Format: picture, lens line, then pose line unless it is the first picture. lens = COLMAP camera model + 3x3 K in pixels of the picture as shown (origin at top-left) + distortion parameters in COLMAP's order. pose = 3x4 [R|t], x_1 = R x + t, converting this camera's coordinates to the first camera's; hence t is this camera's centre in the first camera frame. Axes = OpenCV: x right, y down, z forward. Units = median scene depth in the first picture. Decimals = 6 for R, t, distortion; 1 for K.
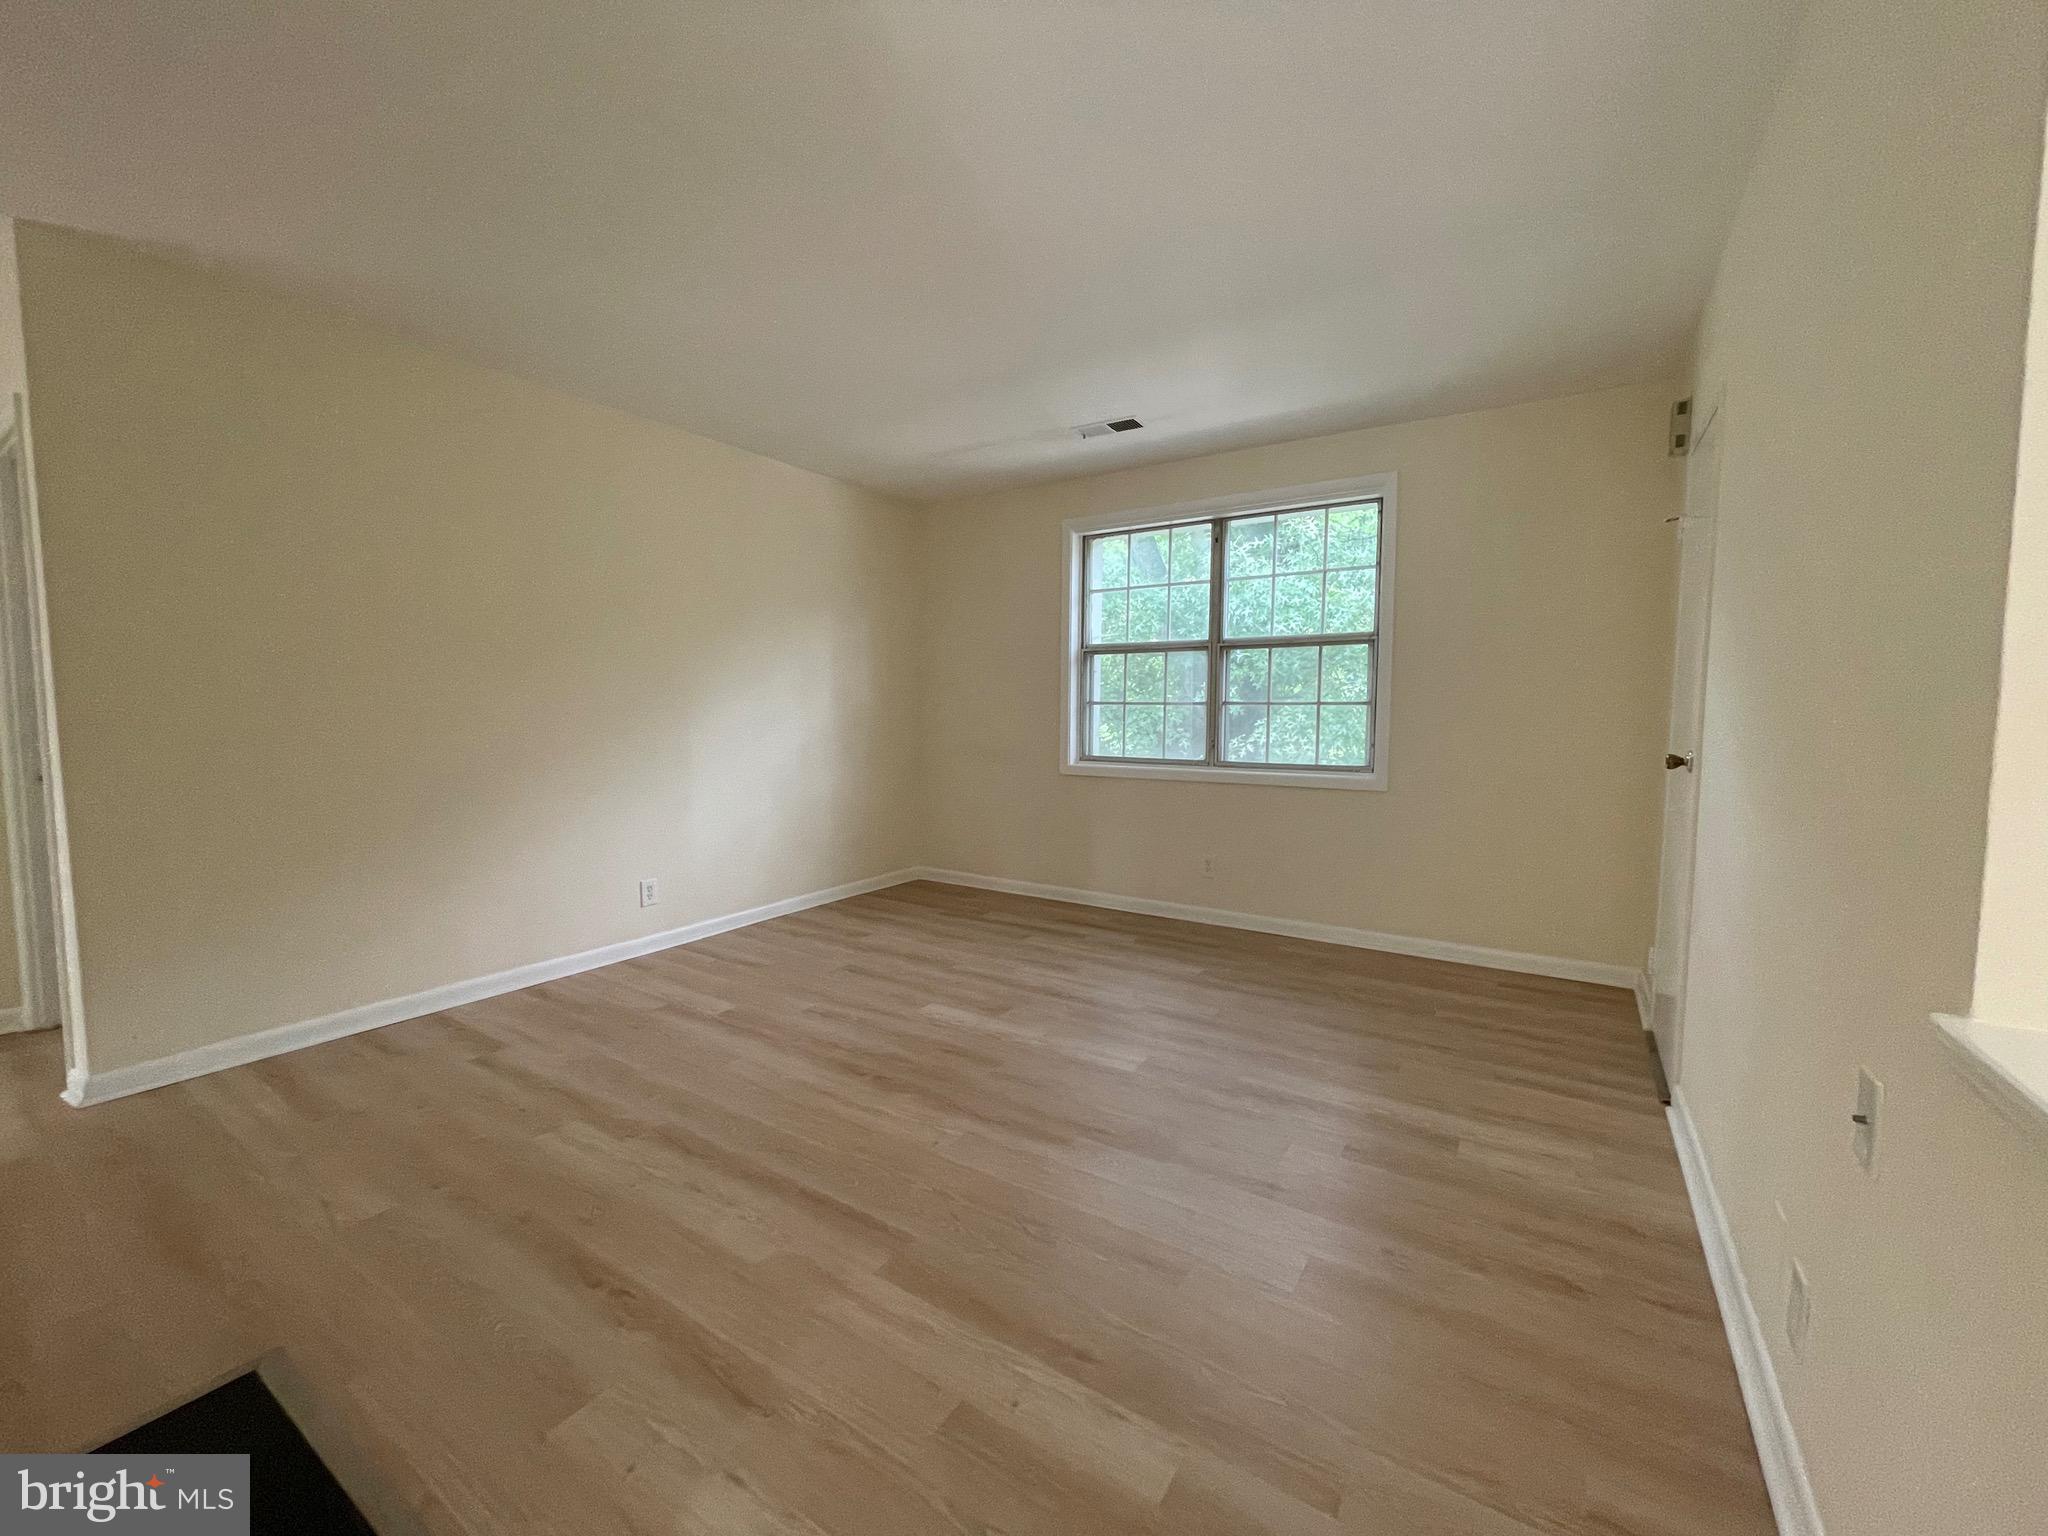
lens RADIAL K [[836.0, 0, 1004.4], [0, 836.0, 775.4], [0, 0, 1]] dist [0.000476, 0.000212]
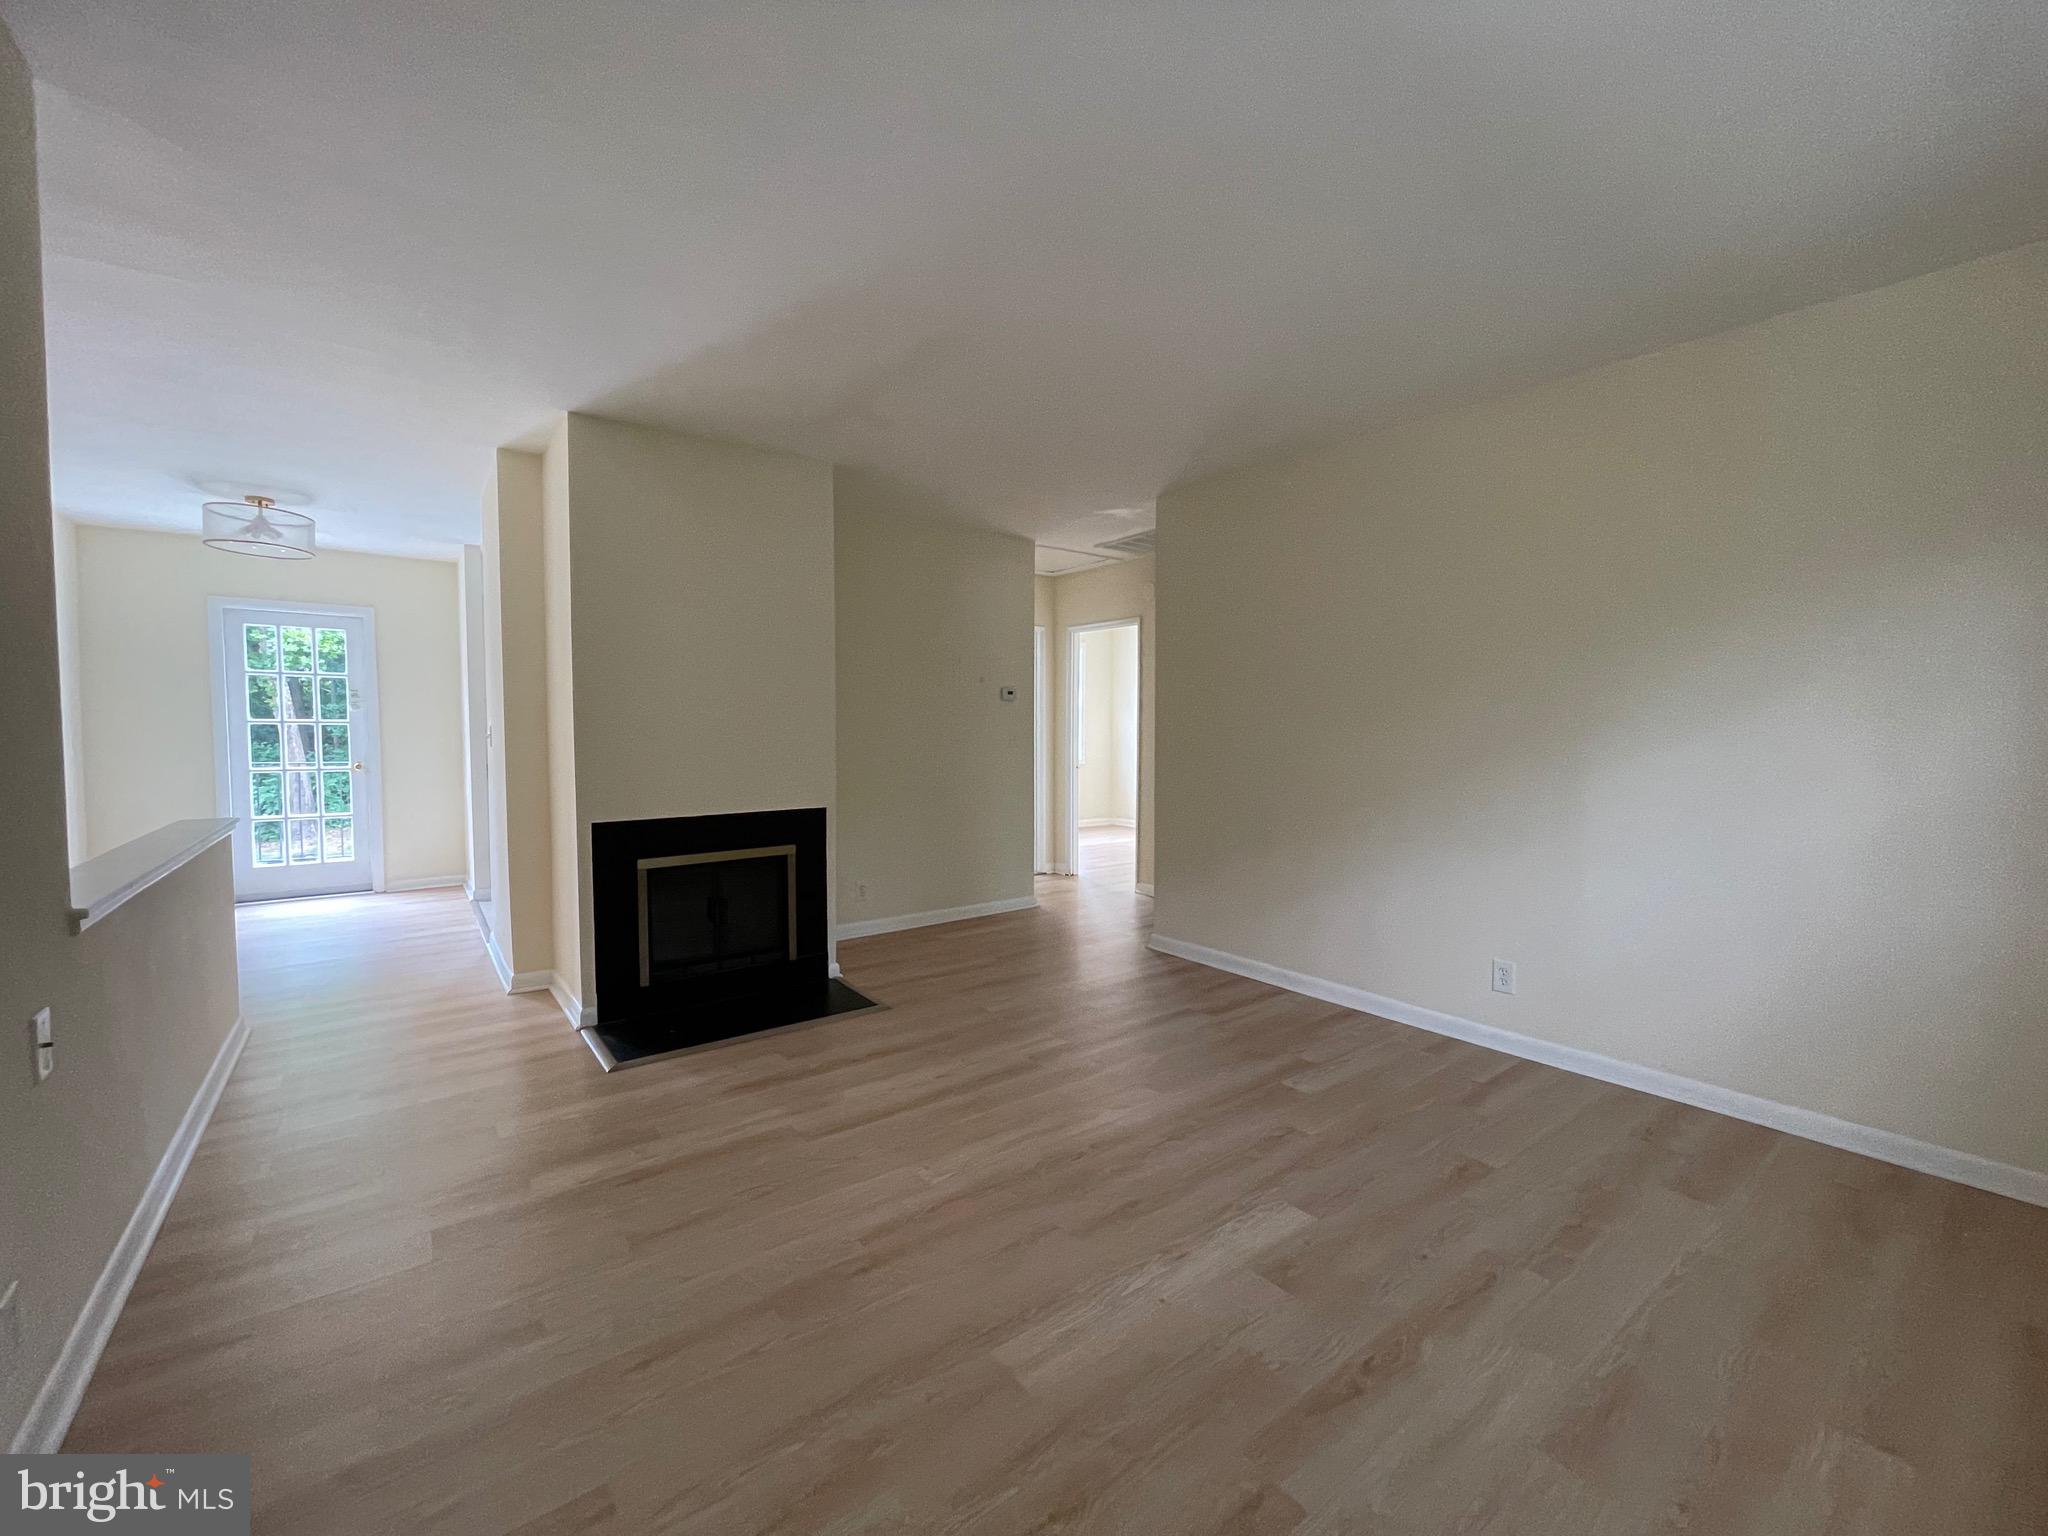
lens RADIAL K [[836.0, 0, 1004.4], [0, 836.0, 775.4], [0, 0, 1]] dist [0.000476, 0.000212]
pose [[-0.340845, 0.061742, -0.938090, 0.591192], [-0.077955, 0.992548, 0.093651, -0.110533], [0.936882, 0.105050, -0.333492, 0.975946]]
